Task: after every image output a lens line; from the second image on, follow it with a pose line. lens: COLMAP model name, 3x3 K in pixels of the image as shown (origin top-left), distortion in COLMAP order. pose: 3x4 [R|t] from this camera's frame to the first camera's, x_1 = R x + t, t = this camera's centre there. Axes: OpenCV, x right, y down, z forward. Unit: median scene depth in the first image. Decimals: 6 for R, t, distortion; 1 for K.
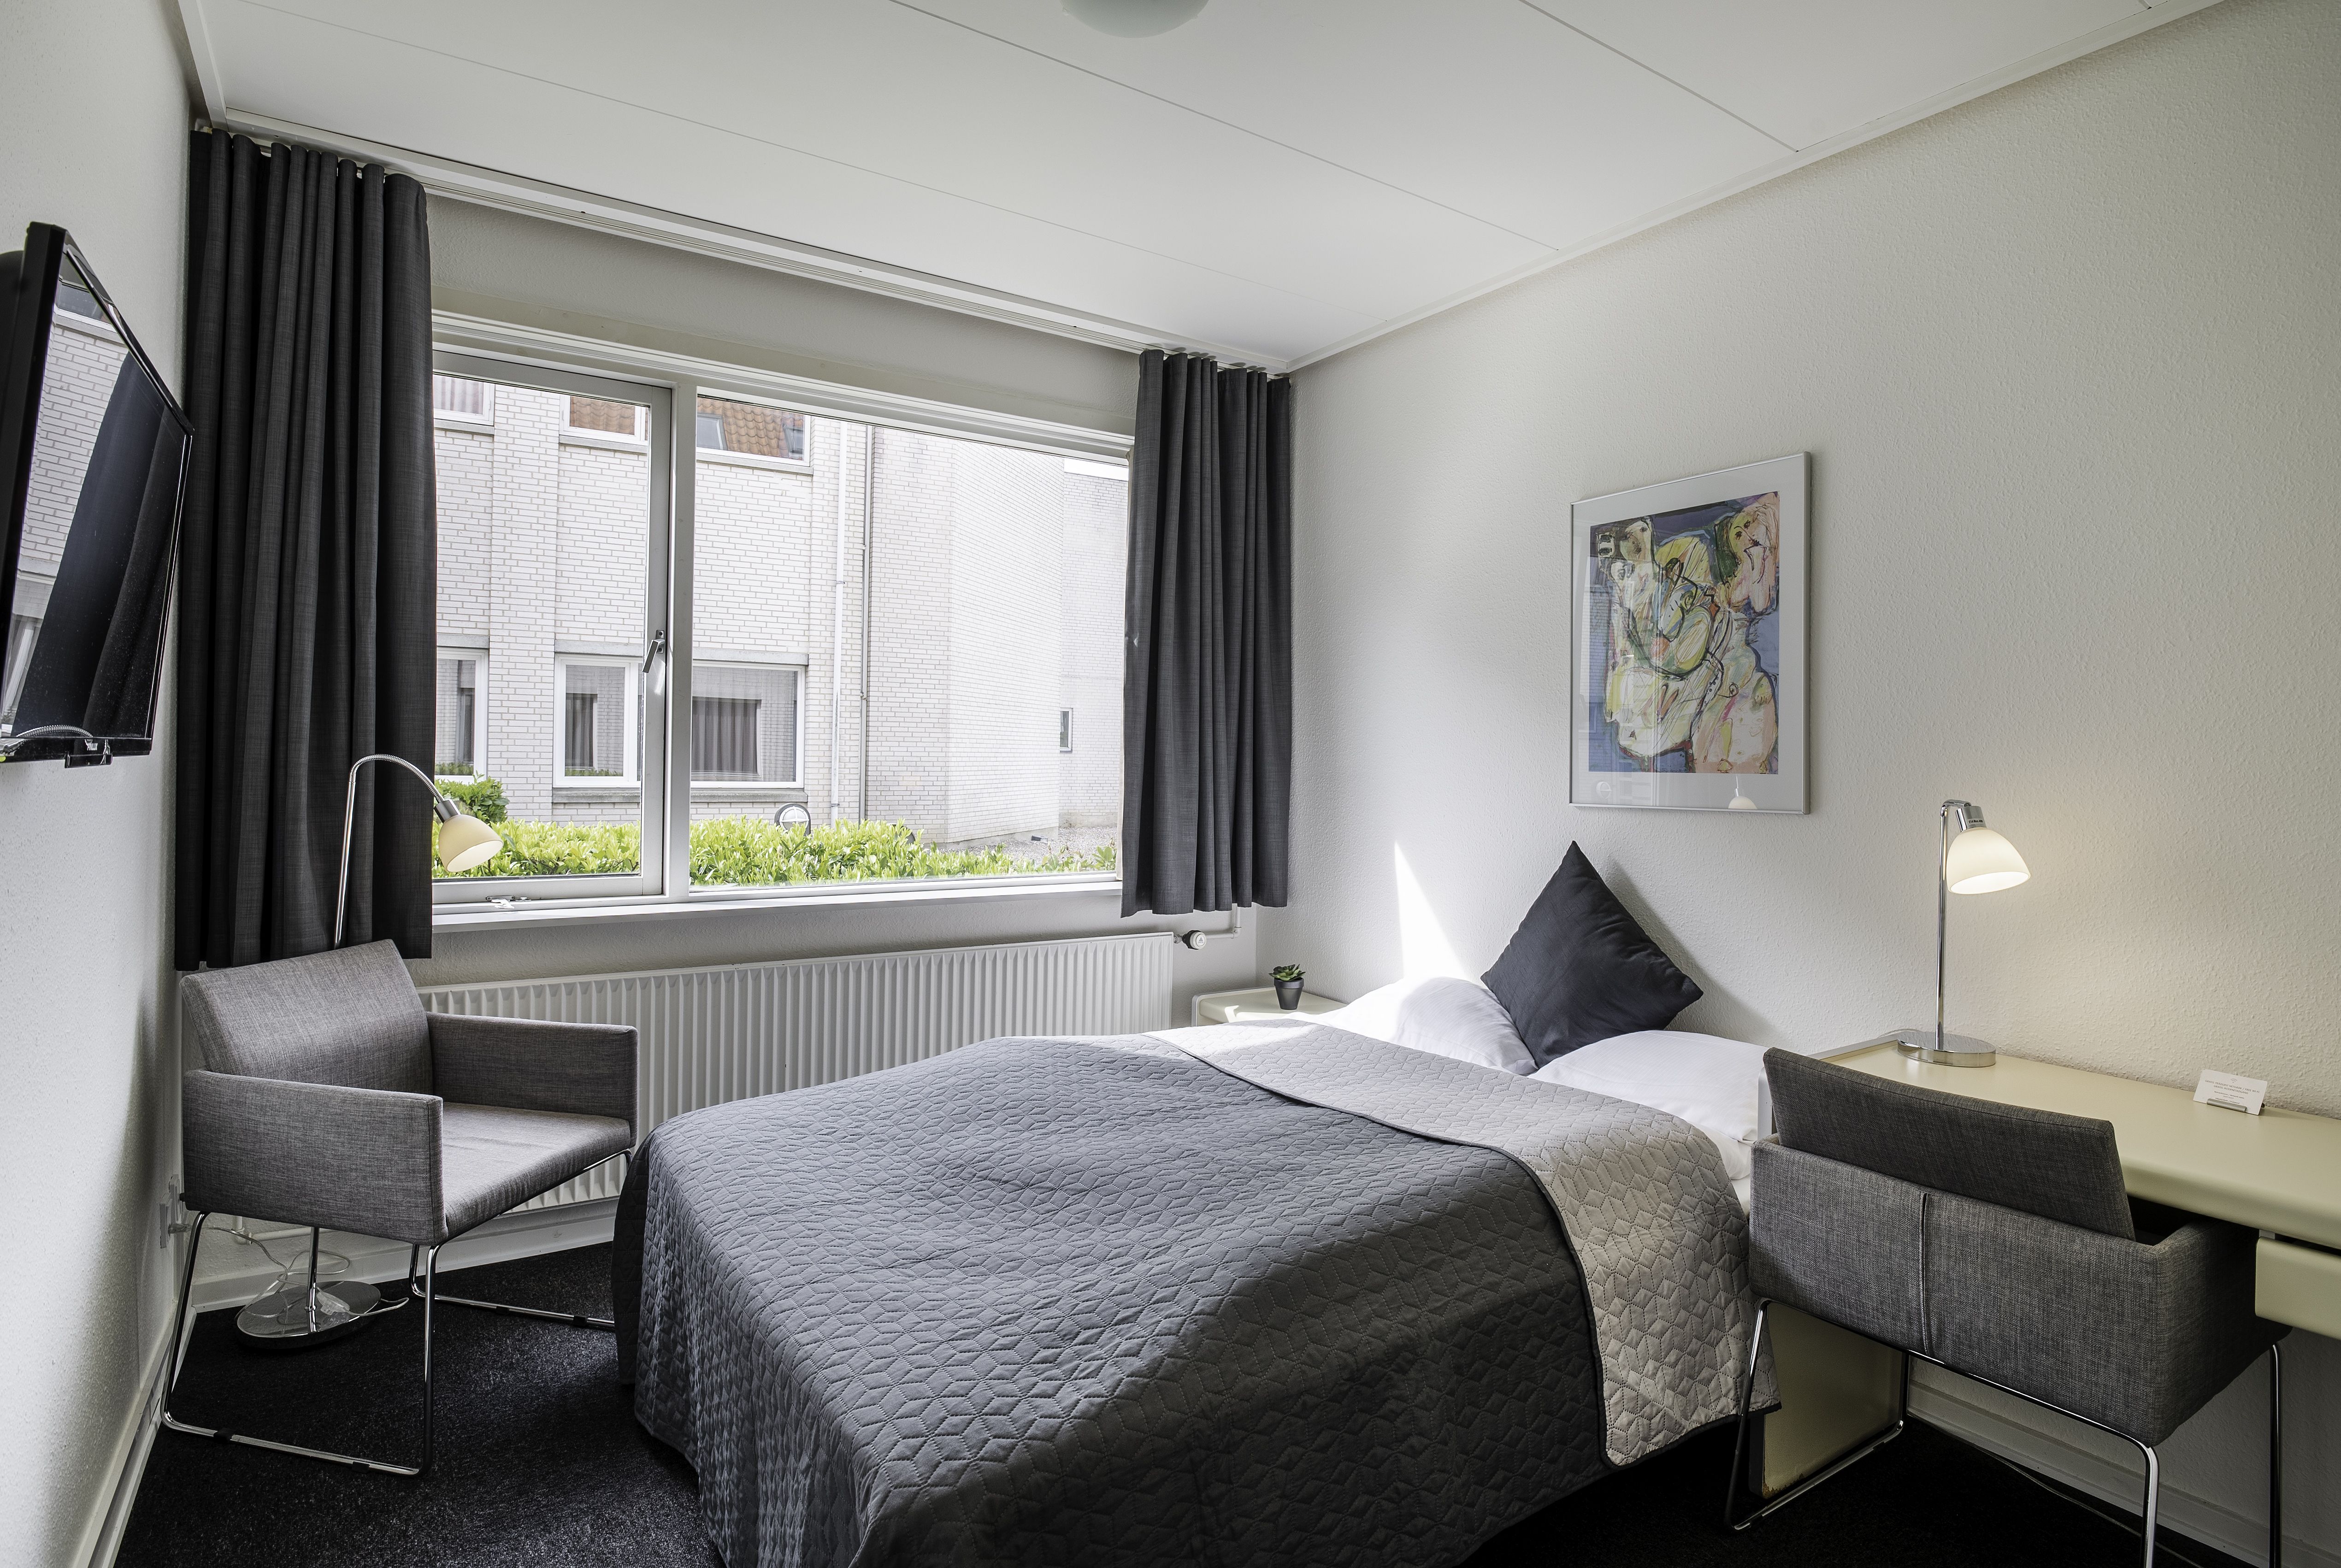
lens RADIAL K [[1186.1, 0, 1170.5], [0, 1186.1, 784.0], [0, 0, 1]] dist [-0.043813, -0.000269]
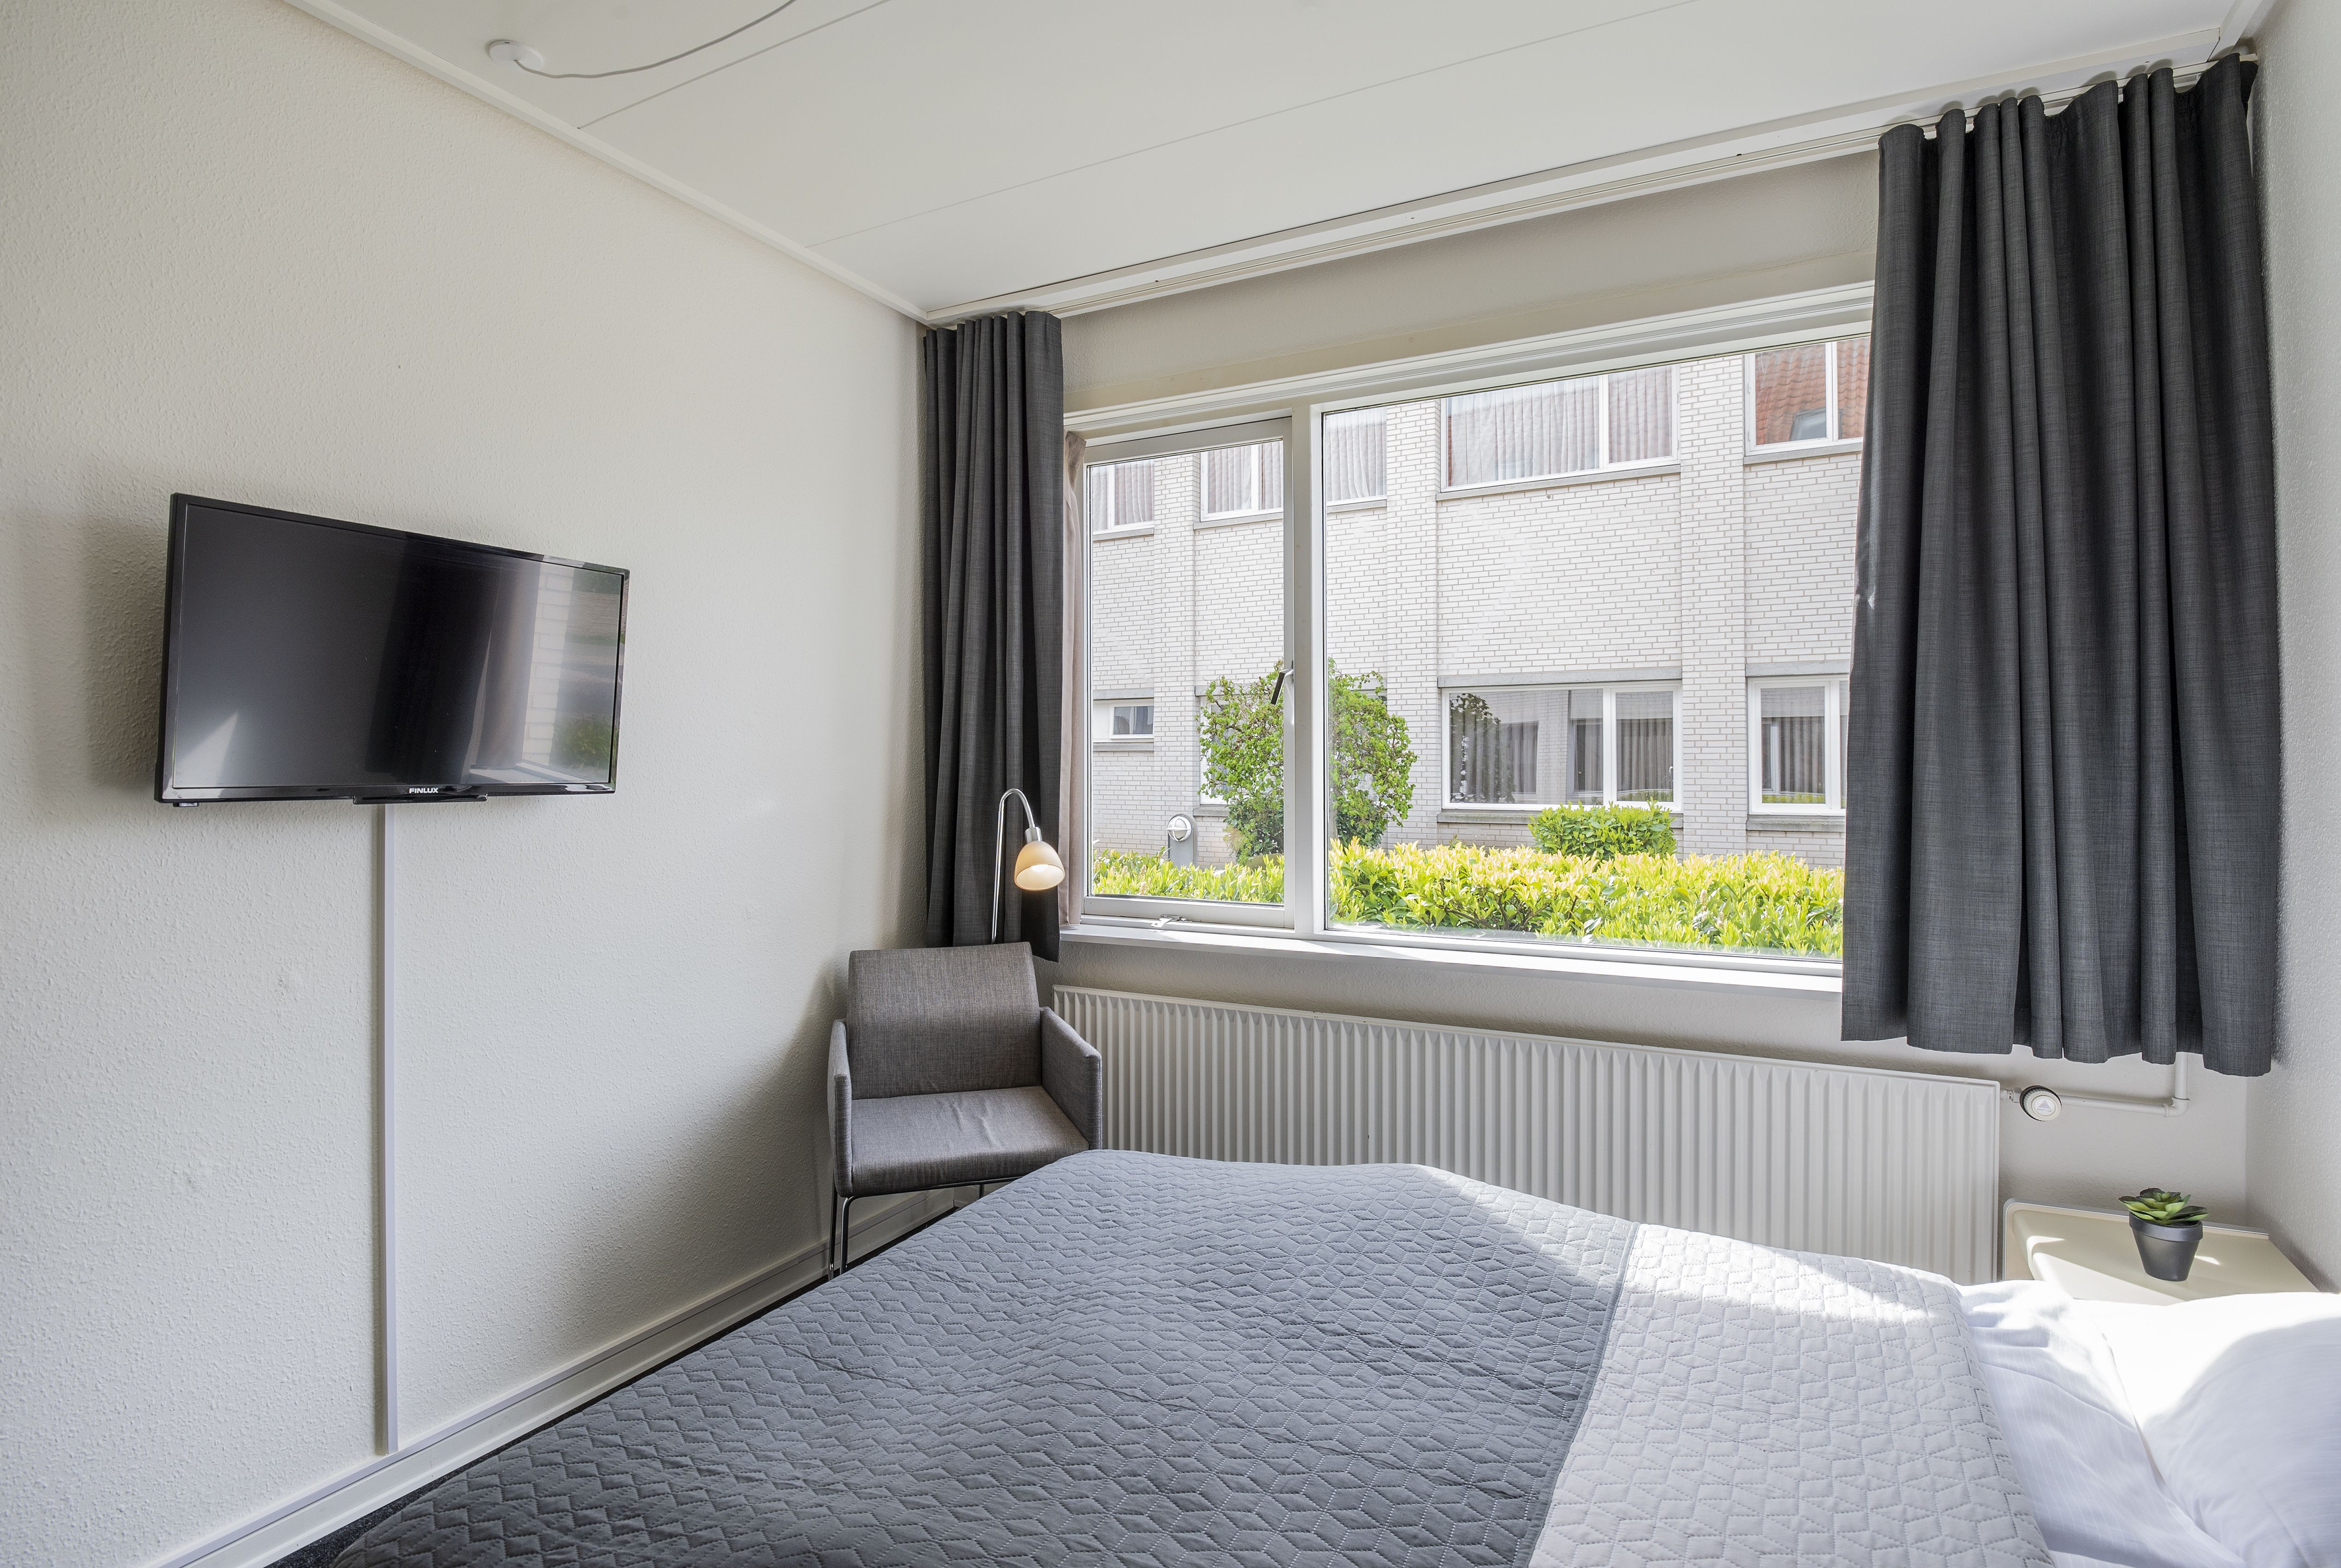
lens RADIAL K [[1164.4, 0, 1167.6], [0, 1164.4, 765.4], [0, 0, 1]] dist [-0.025609, -0.000607]
pose [[0.478645, -0.021148, -0.877754, 0.319216], [-0.011672, 0.999468, -0.030446, -0.009903], [0.877931, 0.024818, 0.478143, 0.377947]]
